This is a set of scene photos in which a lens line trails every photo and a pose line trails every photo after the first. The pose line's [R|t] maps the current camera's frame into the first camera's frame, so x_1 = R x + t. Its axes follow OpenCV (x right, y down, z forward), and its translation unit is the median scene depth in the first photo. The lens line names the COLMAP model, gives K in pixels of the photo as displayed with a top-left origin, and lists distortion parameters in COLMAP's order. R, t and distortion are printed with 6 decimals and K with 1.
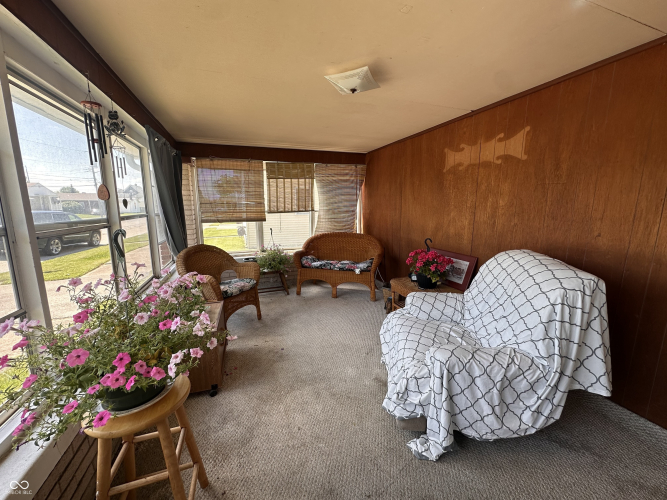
lens RADIAL K [[265.3, 0, 333.2], [0, 265.3, 248.7], [0, 0, 1]] dist [0.001120, 0.000036]
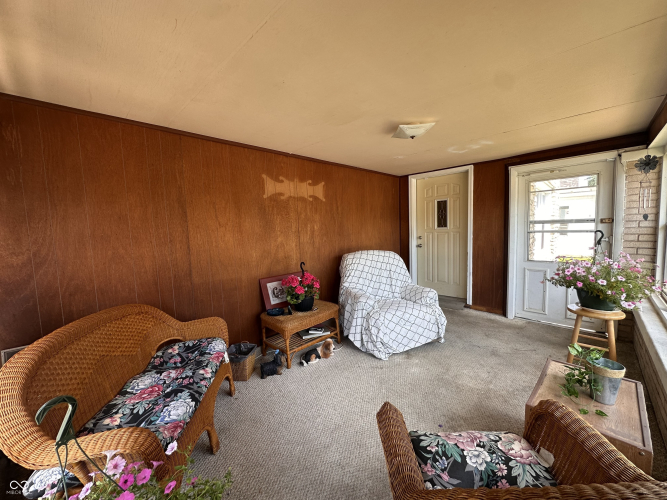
lens RADIAL K [[265.3, 0, 333.0], [0, 265.3, 248.9], [0, 0, 1]] dist [0.001120, 0.000036]
pose [[-0.429599, -0.061049, 0.900954, -0.693999], [0.182229, 0.971325, 0.152710, -0.252482], [-0.884442, 0.229784, -0.406156, 1.463793]]
